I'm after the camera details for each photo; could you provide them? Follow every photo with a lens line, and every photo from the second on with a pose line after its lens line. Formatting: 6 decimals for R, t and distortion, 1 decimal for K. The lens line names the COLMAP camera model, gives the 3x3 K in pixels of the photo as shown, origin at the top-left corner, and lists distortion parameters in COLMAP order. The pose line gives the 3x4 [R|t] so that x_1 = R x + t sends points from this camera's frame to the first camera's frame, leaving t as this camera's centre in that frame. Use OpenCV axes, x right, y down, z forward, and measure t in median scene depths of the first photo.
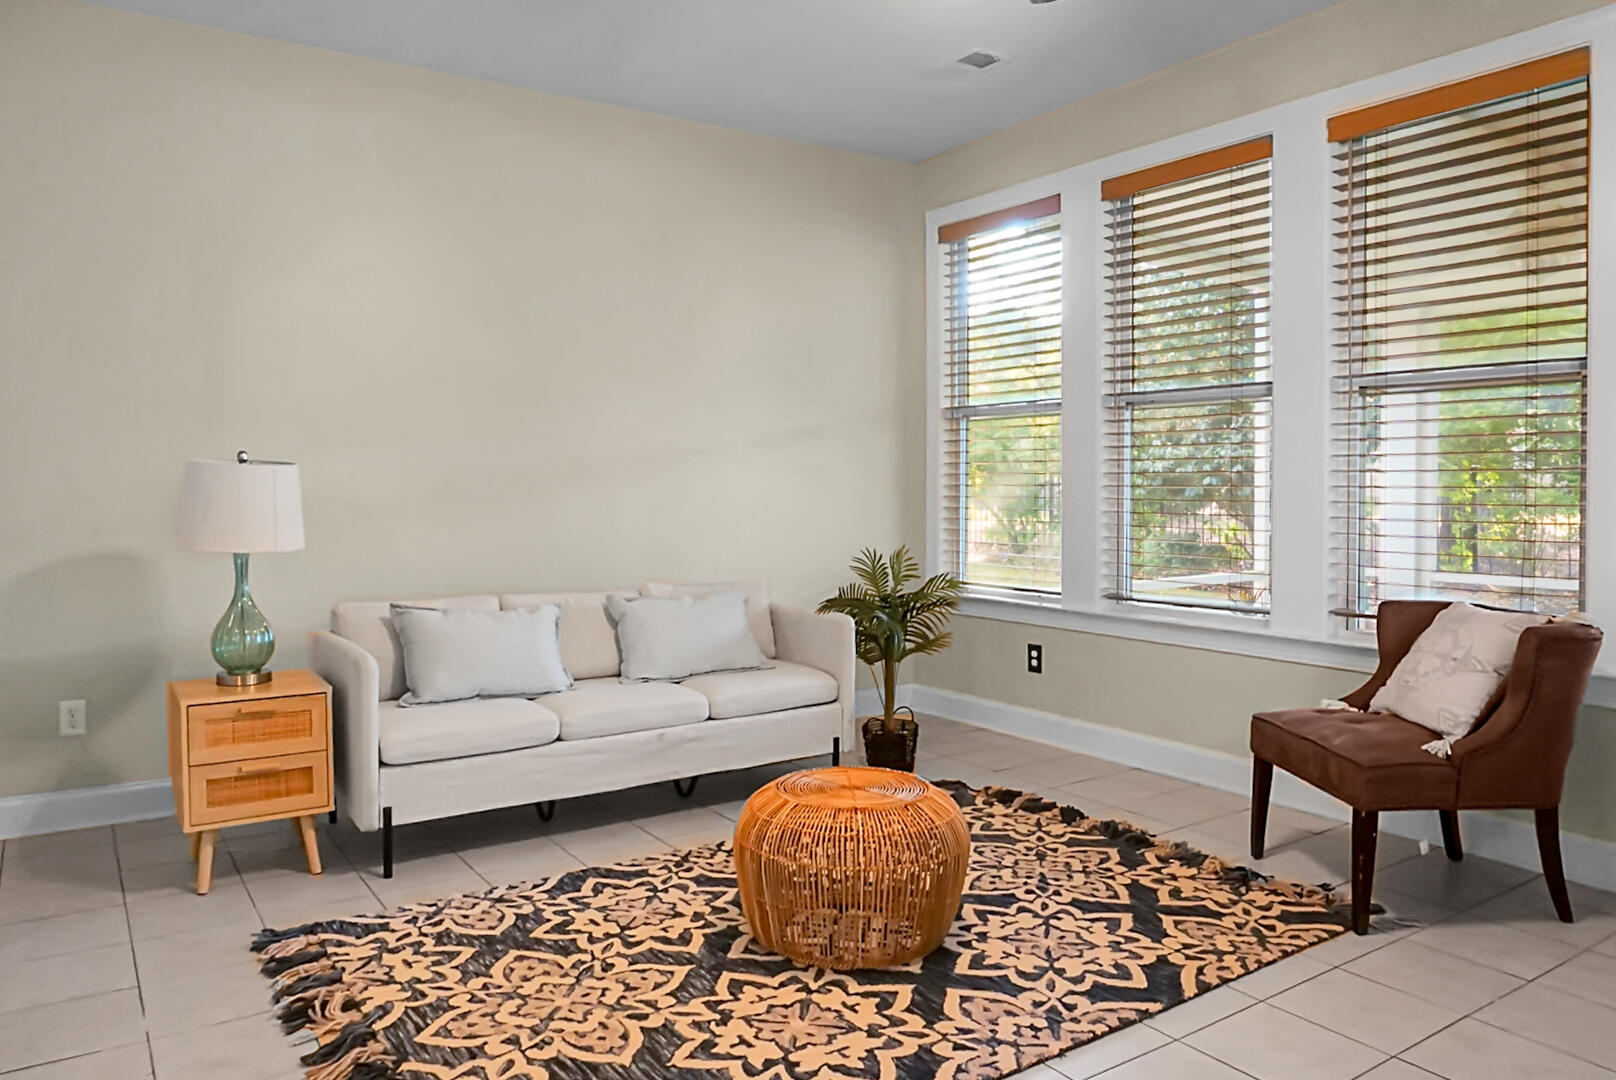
lens RADIAL K [[1121.5, 0, 803.0], [0, 1121.5, 515.3], [0, 0, 1]] dist [-0.048967, 0.001879]
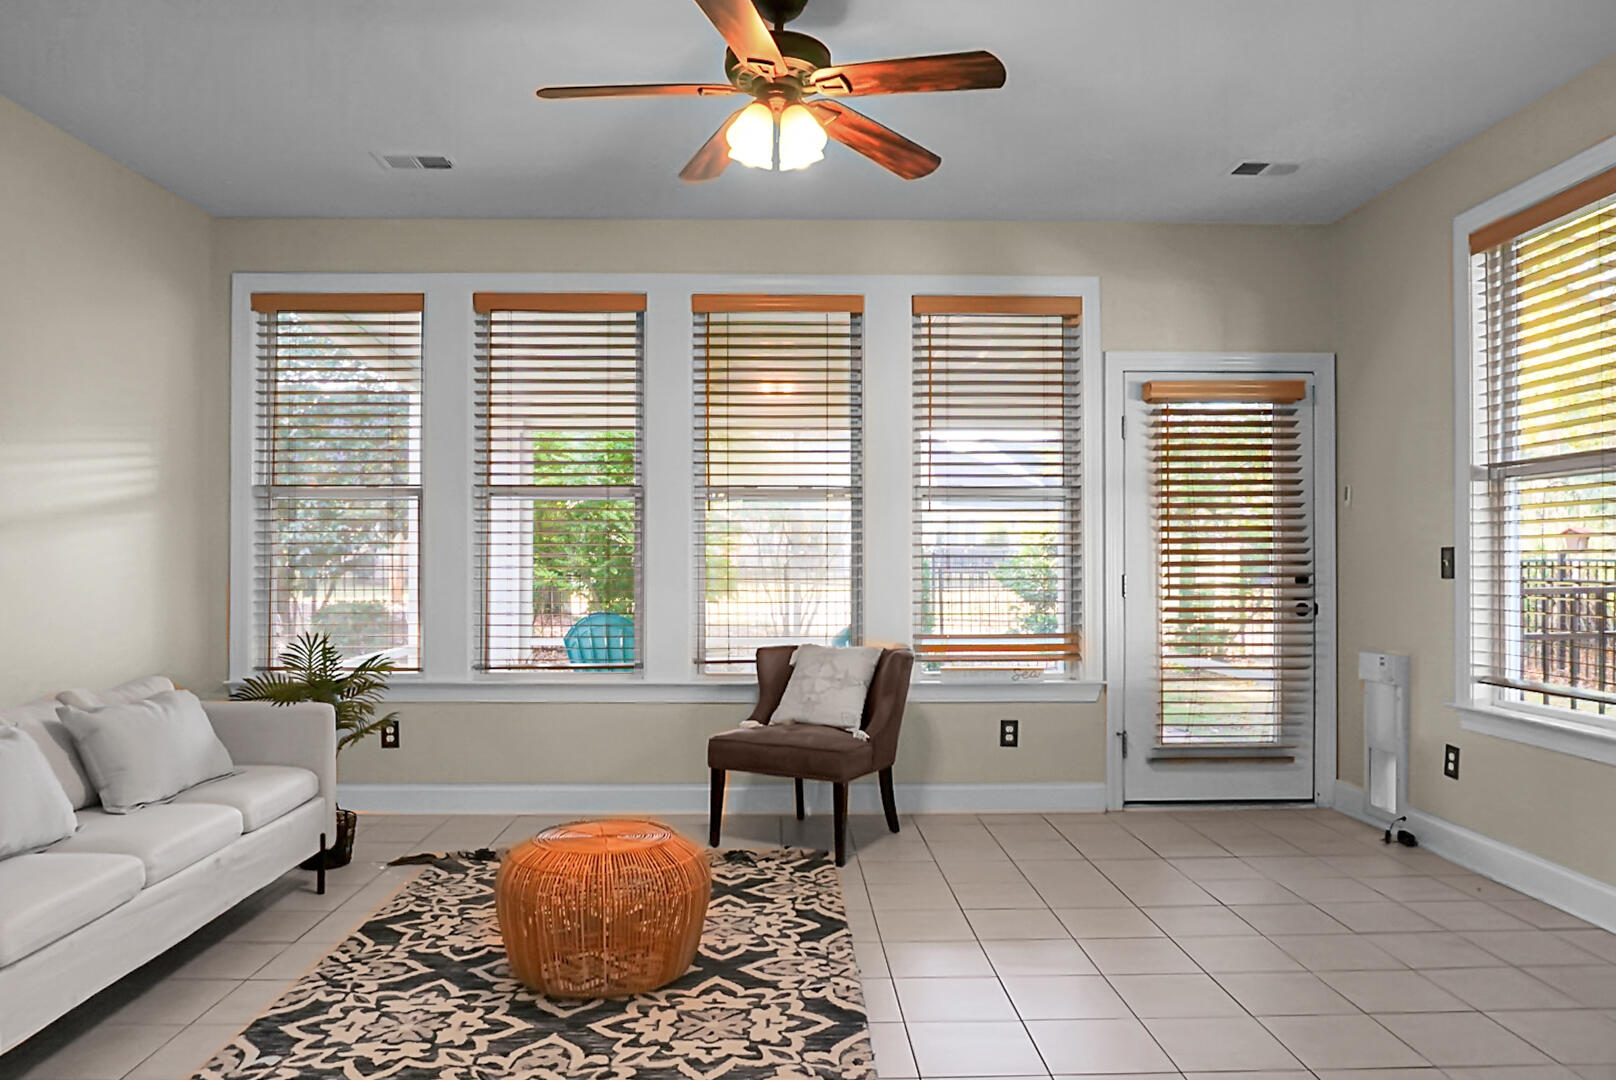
lens RADIAL K [[1087.3, 0, 803.5], [0, 1087.3, 559.4], [0, 0, 1]] dist [-0.030194, 0.003648]
pose [[0.534241, 0.007860, 0.845296, -0.770195], [0.023283, 0.999441, -0.024008, -0.001288], [-0.845011, 0.032507, 0.533759, 0.246989]]
